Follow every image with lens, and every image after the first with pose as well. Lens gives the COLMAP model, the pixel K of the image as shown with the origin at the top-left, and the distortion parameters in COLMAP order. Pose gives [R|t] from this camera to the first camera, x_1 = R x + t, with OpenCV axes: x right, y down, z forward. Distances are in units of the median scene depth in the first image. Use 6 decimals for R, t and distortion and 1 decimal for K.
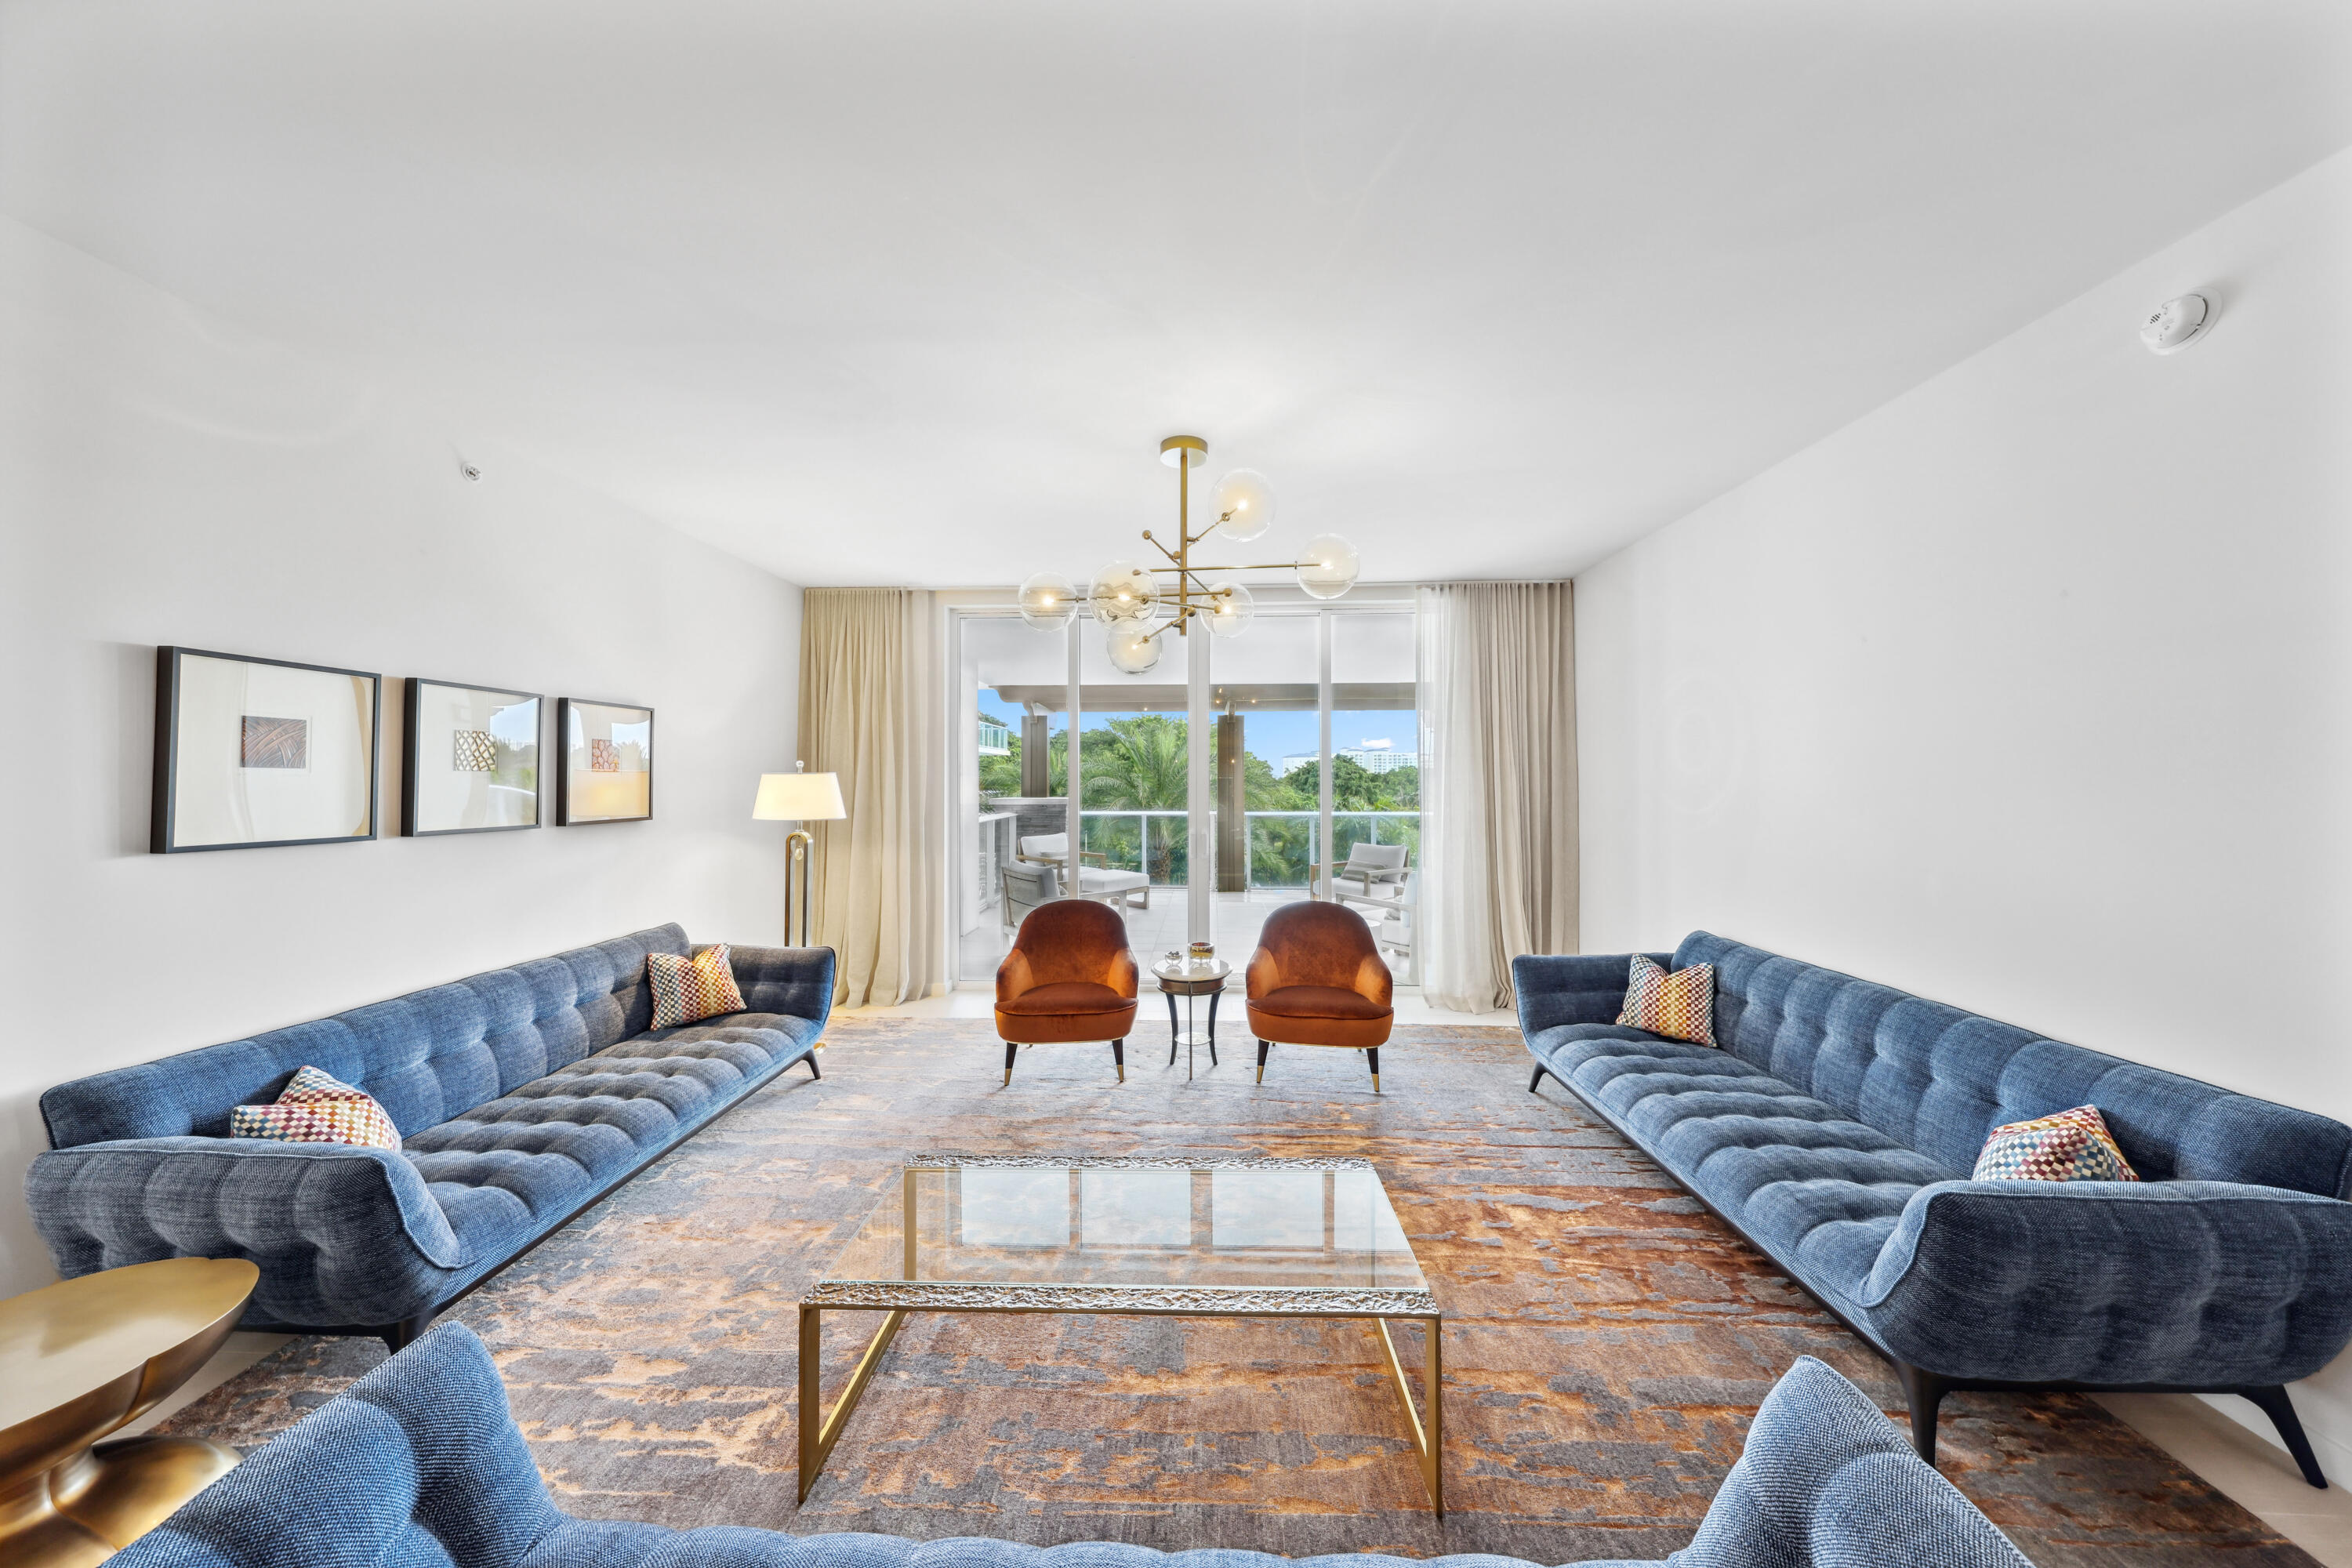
lens RADIAL K [[746.7, 0, 1171.4], [0, 746.7, 778.4], [0, 0, 1]] dist [0.001650, -0.000430]
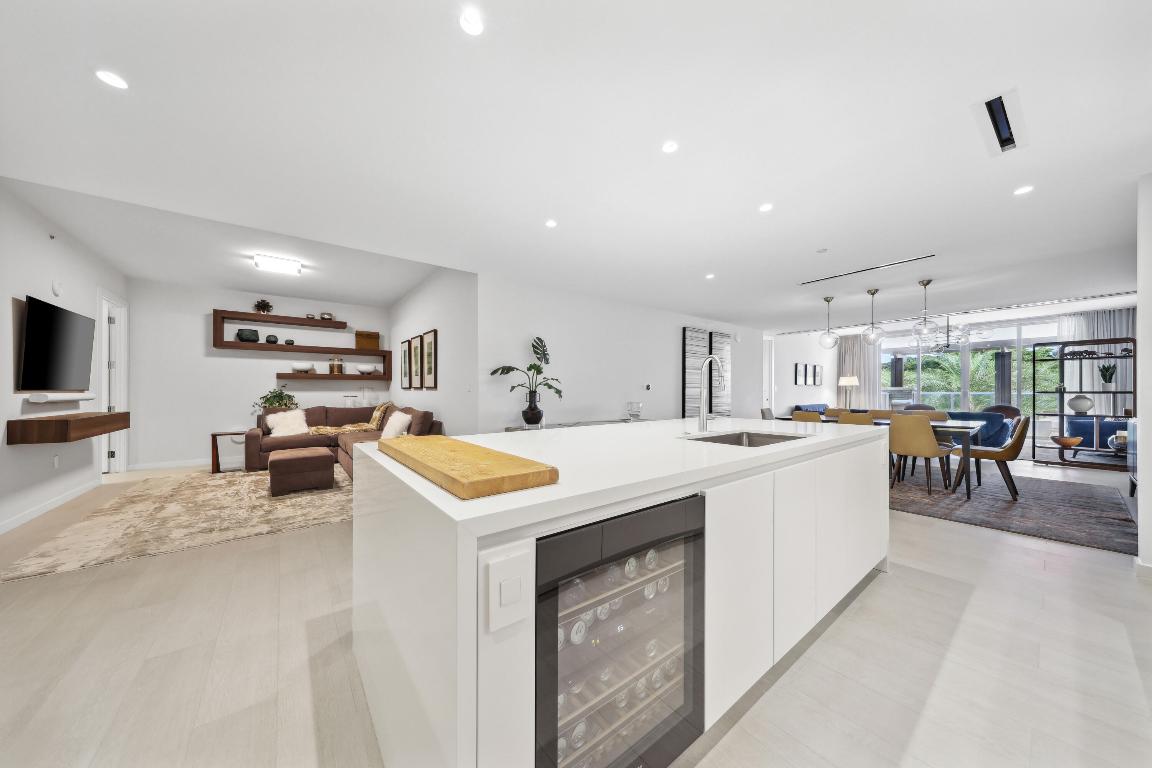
lens RADIAL K [[365.7, 0, 582.9], [0, 365.7, 393.9], [0, 0, 1]] dist [0.001650, -0.000430]
pose [[0.656760, 0.003122, -0.754093, 0.247918], [0.007754, 0.999911, 0.010893, 0.084724], [0.754060, -0.013001, 0.656677, -2.417581]]
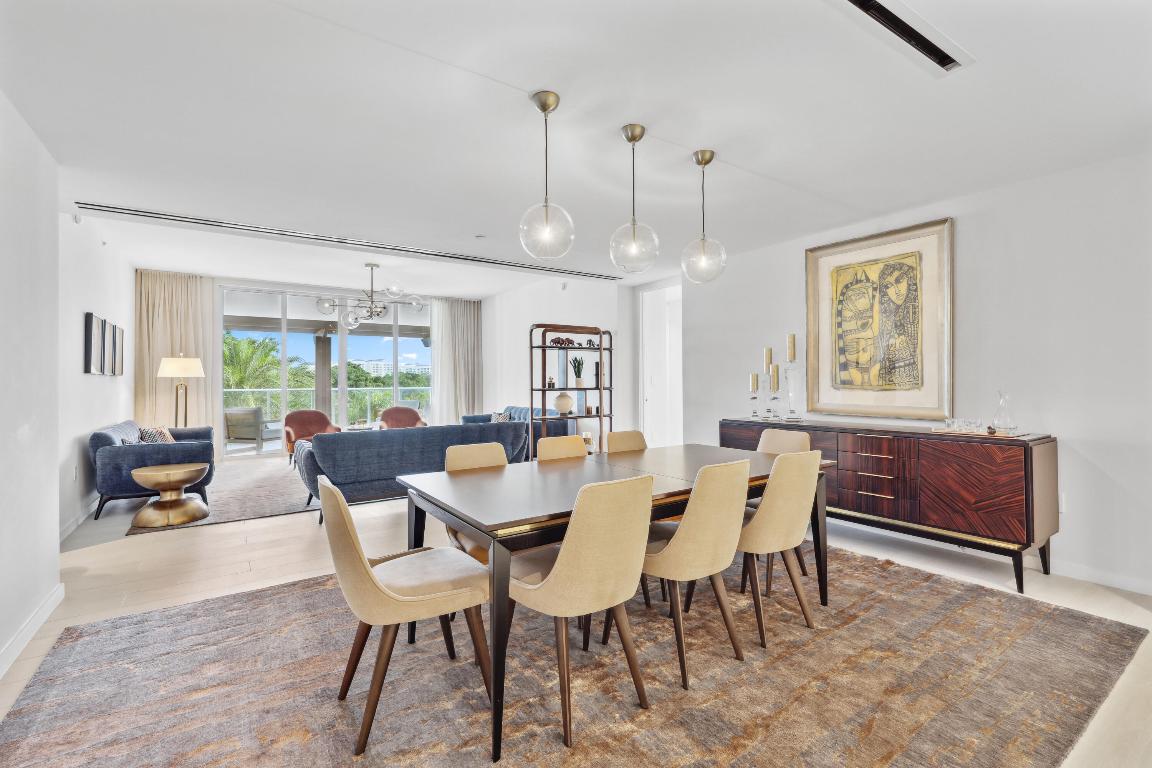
lens RADIAL K [[516.1, 0, 586.2], [0, 516.1, 381.1], [0, 0, 1]] dist [0.005964, 0.000385]
pose [[0.796166, -0.003673, 0.605067, -0.545827], [0.003118, 0.999993, 0.001969, 0.079250], [-0.605070, 0.000319, 0.796172, -1.289922]]
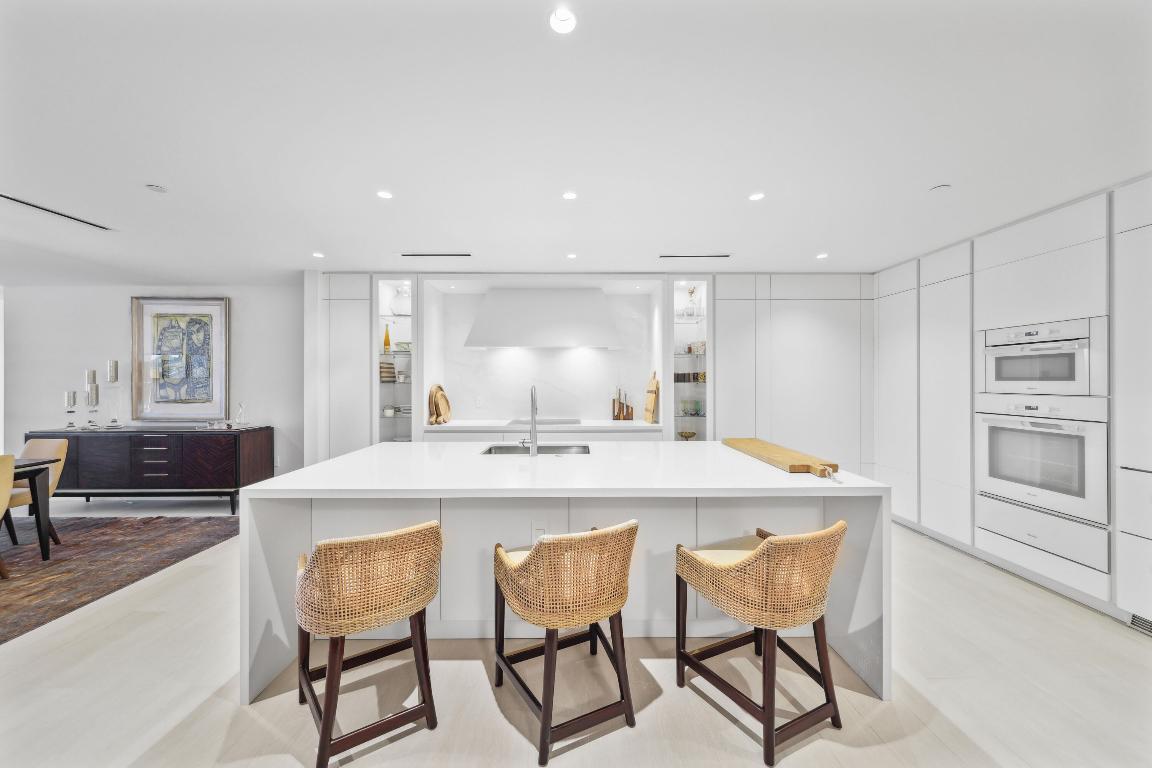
lens RADIAL K [[401.0, 0, 578.6], [0, 401.0, 381.7], [0, 0, 1]] dist [-0.002997, -0.000156]
pose [[-0.056791, -0.003173, 0.998381, -0.711441], [-0.002559, 0.999992, 0.003033, 0.028718], [-0.998383, -0.002383, -0.056799, -1.959303]]
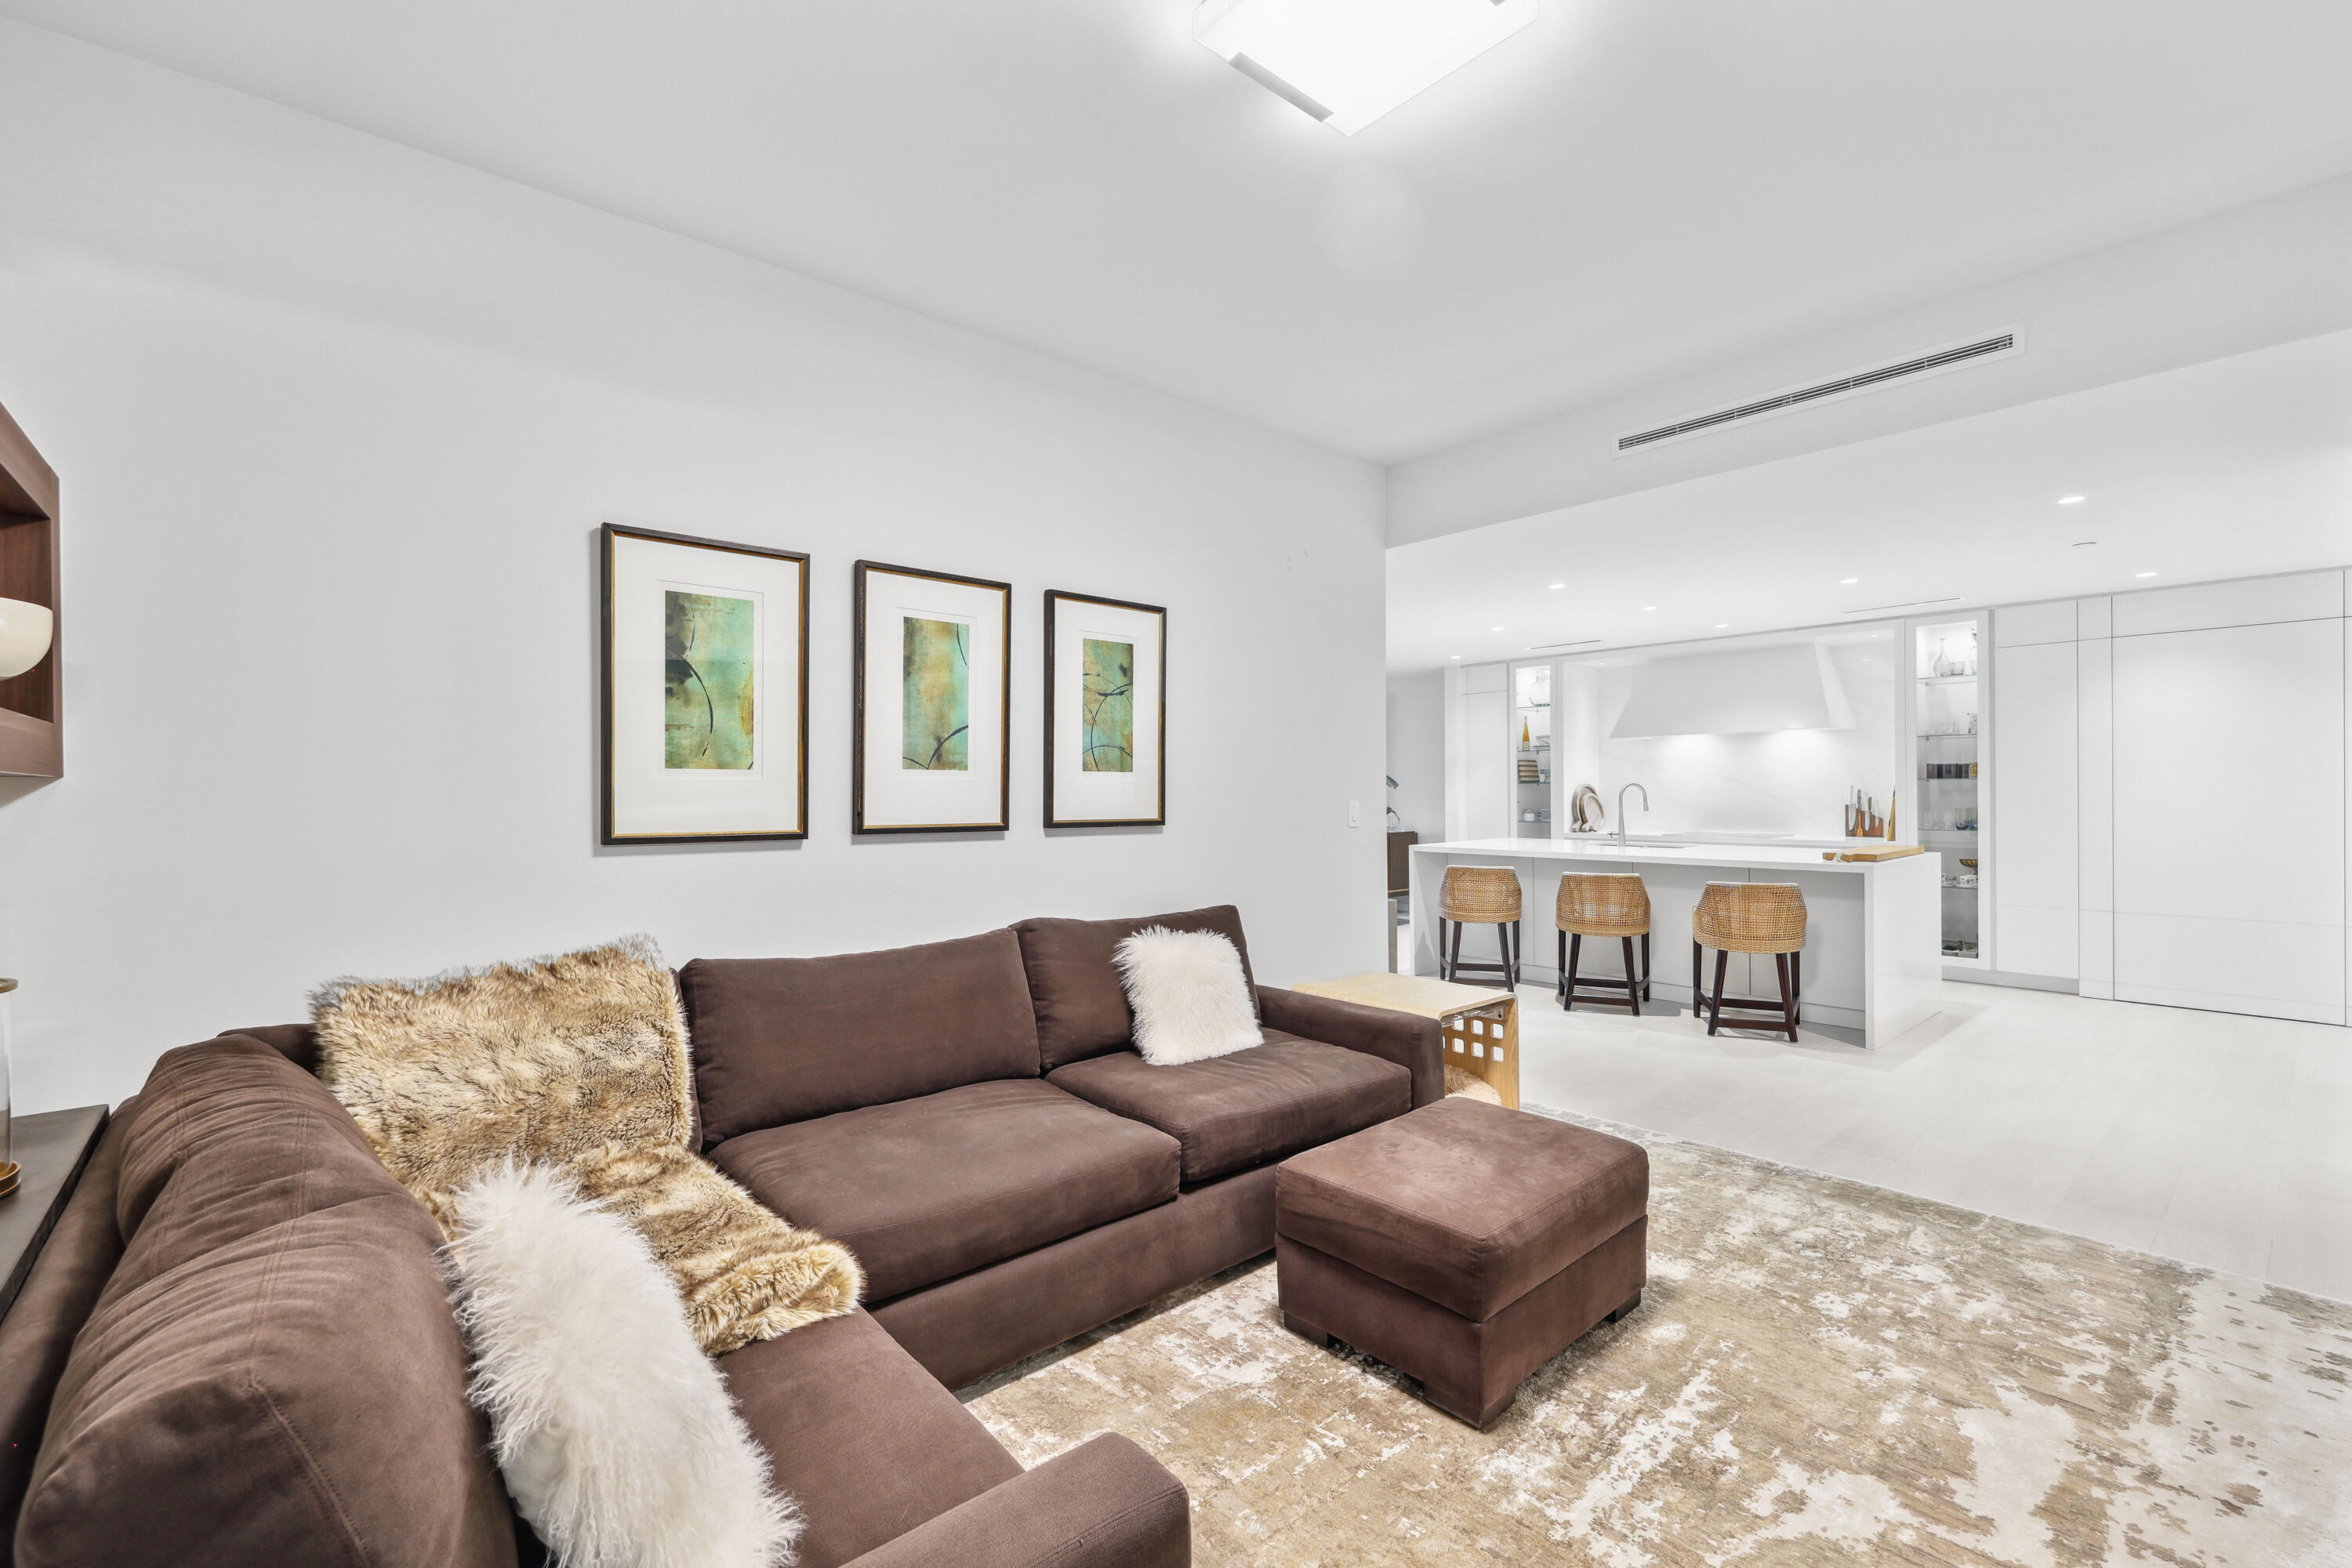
lens RADIAL K [[1010.0, 0, 1178.5], [0, 1010.0, 792.8], [0, 0, 1]] dist [0.001001, 0.000265]
pose [[0.712014, -0.002663, 0.702160, -1.932329], [0.001463, 0.999996, 0.002308, 0.054310], [-0.702164, -0.000616, 0.712015, -2.666422]]
